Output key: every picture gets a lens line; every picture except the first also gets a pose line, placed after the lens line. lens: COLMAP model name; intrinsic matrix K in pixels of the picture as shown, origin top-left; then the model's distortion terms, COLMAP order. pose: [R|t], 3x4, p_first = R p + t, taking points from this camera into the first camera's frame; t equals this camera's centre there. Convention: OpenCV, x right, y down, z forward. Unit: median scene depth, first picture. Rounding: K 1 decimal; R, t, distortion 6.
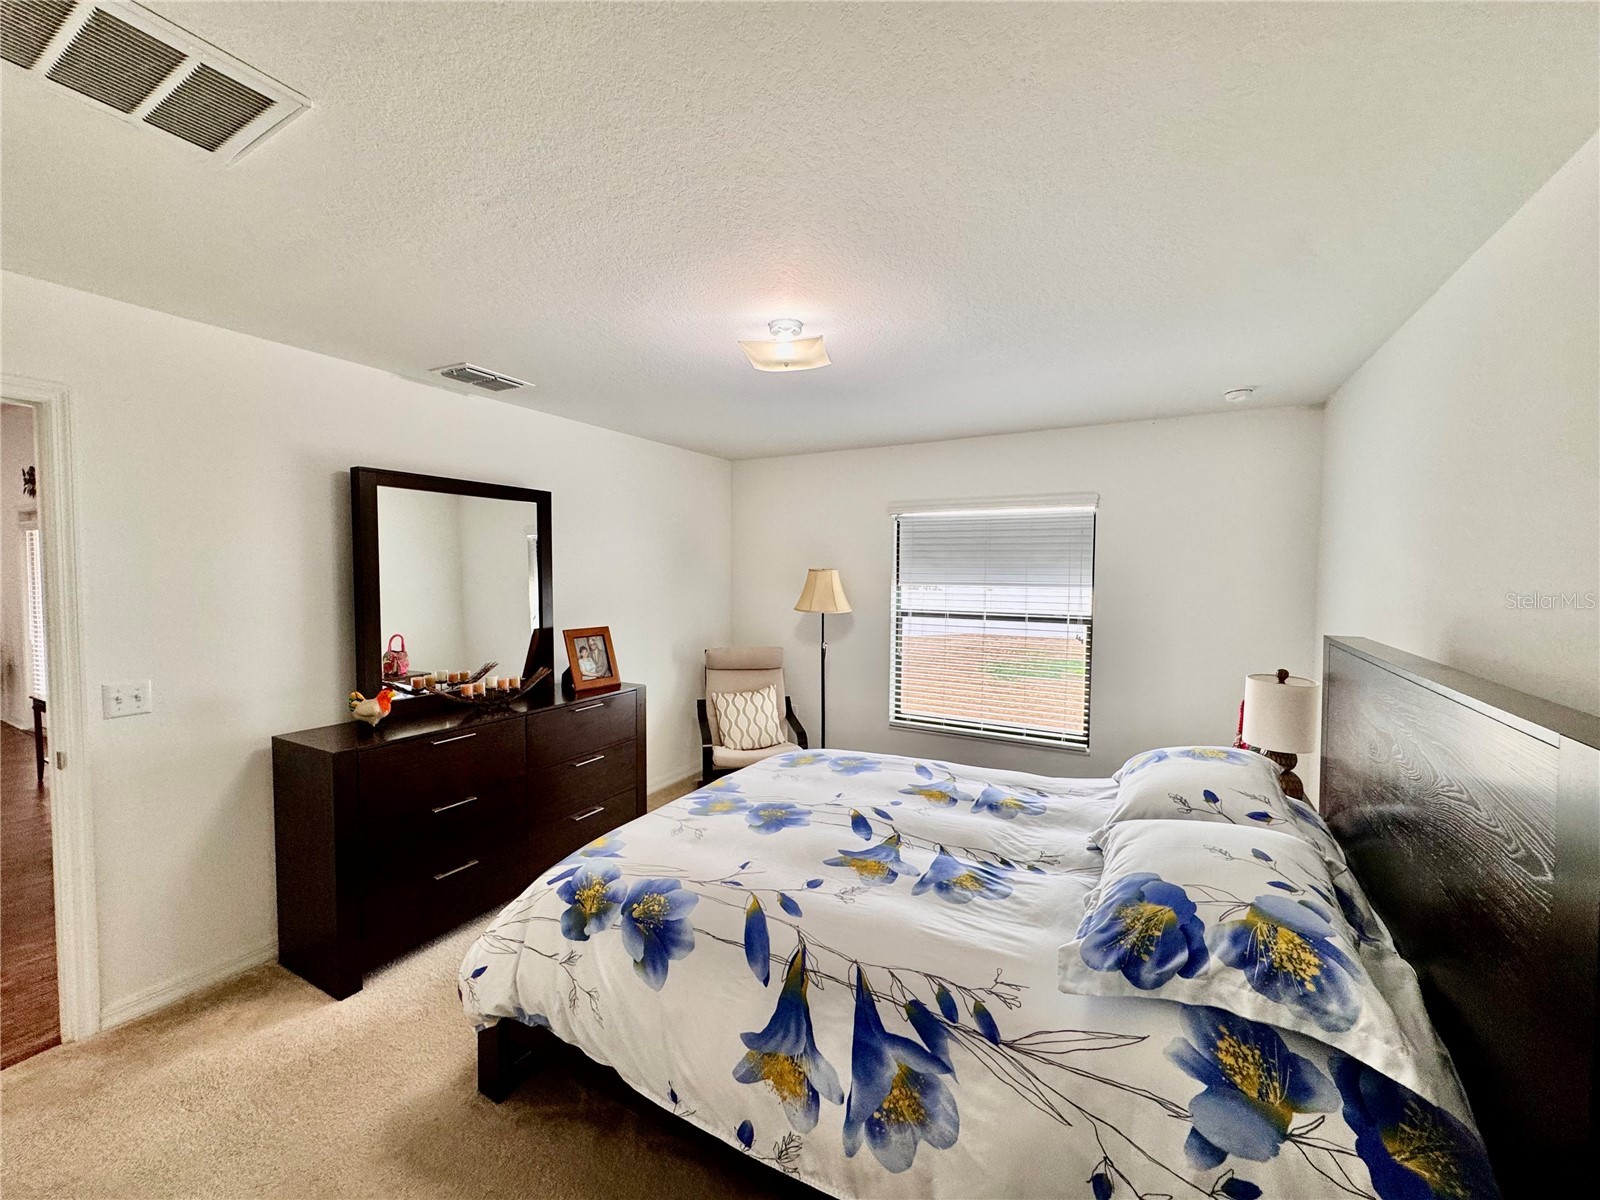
lens RADIAL K [[643.9, 0, 801.9], [0, 643.9, 600.9], [0, 0, 1]] dist [-0.000793, 0.000316]
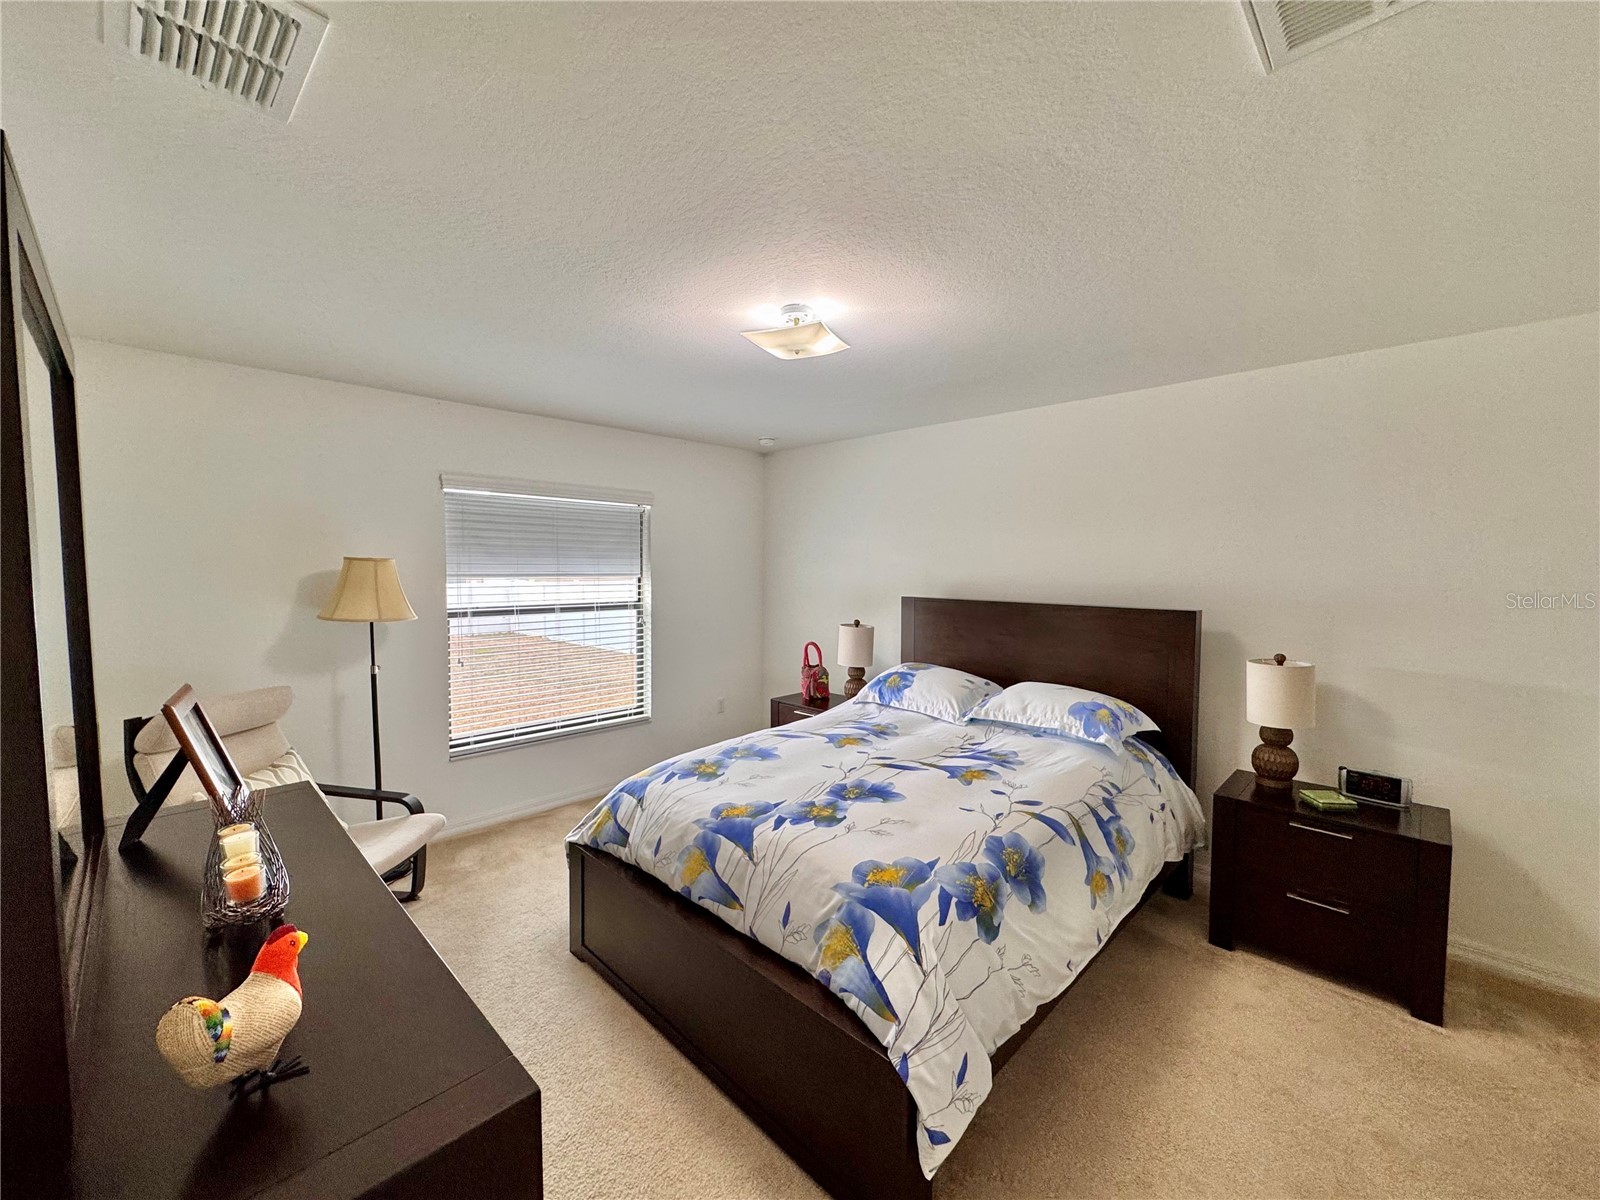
lens RADIAL K [[643.9, 0, 801.0], [0, 643.9, 599.9], [0, 0, 1]] dist [-0.000793, 0.000316]
pose [[0.251060, -0.056313, 0.966332, -1.026009], [0.042107, 0.997997, 0.047218, -0.036225], [-0.967055, 0.028834, 0.252928, 0.780550]]
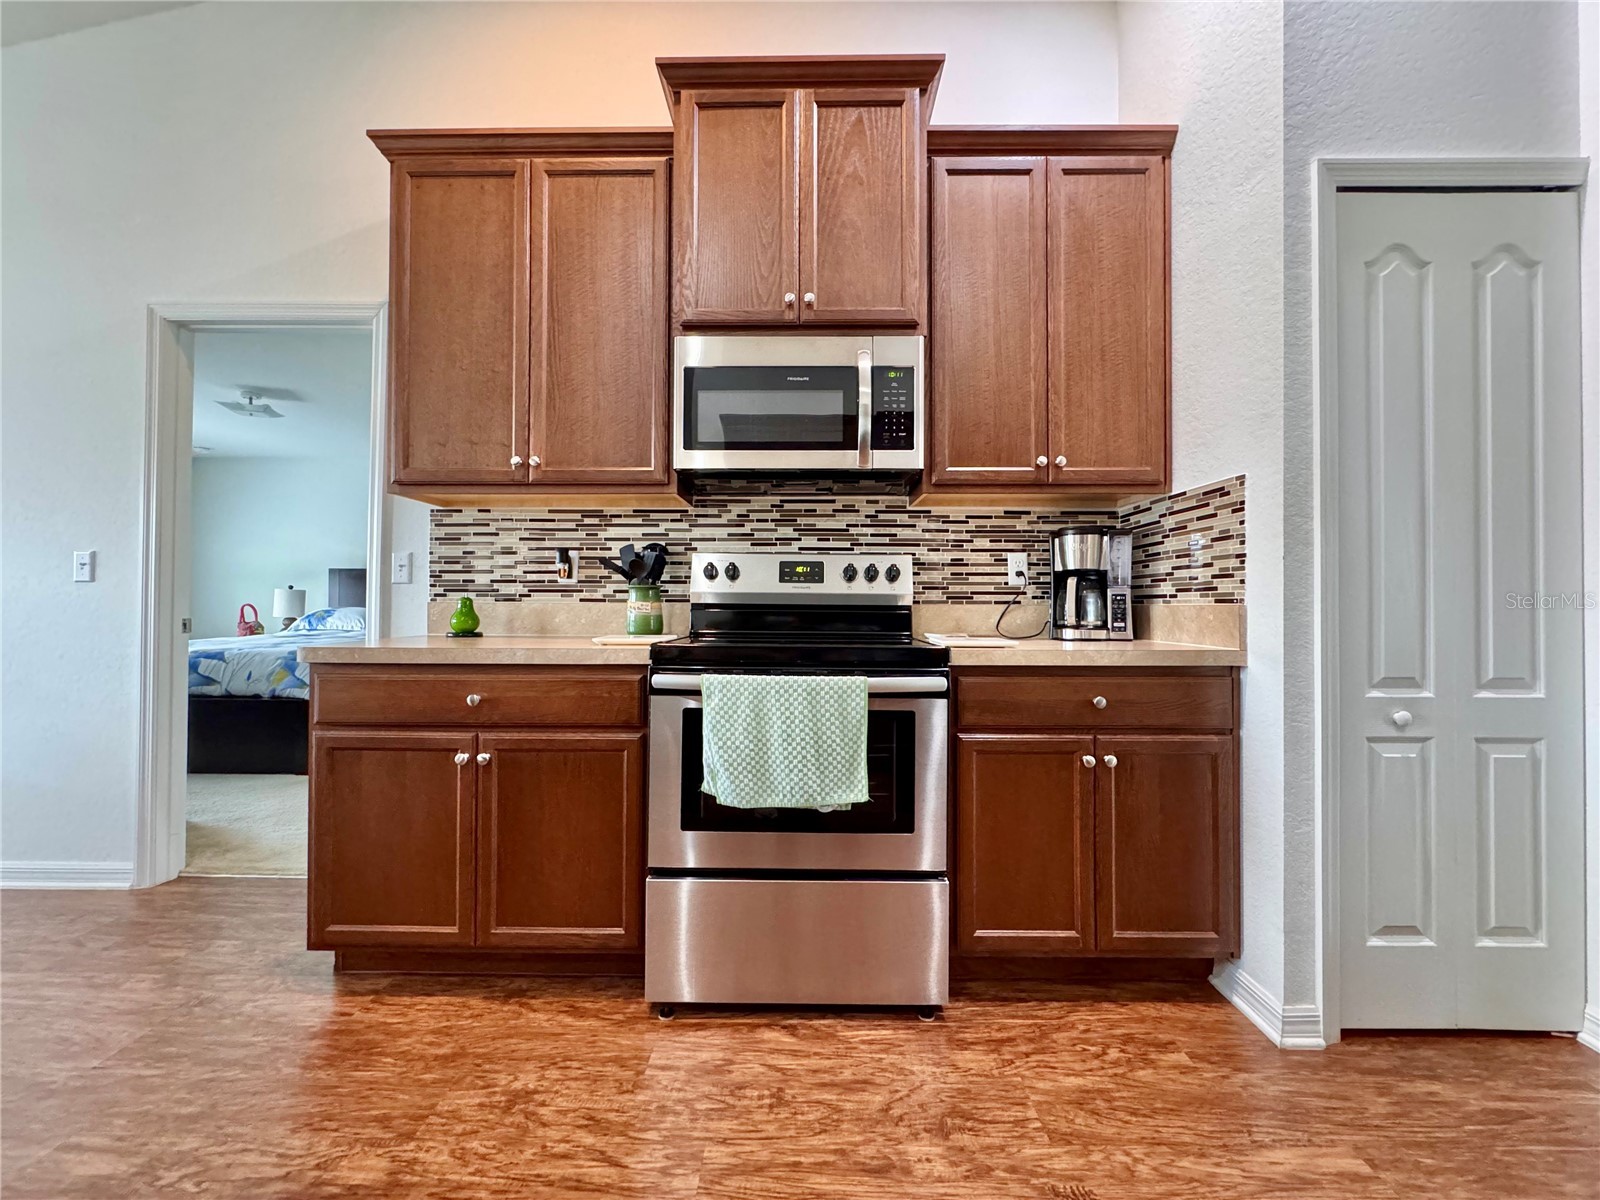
lens RADIAL K [[643.9, 0, 800.5], [0, 643.9, 597.8], [0, 0, 1]] dist [-0.000793, 0.000316]
pose [[-0.479526, 0.001693, 0.877526, -2.549435], [0.035626, 0.999211, 0.017540, 0.200128], [-0.876804, 0.039673, -0.479208, 0.523749]]
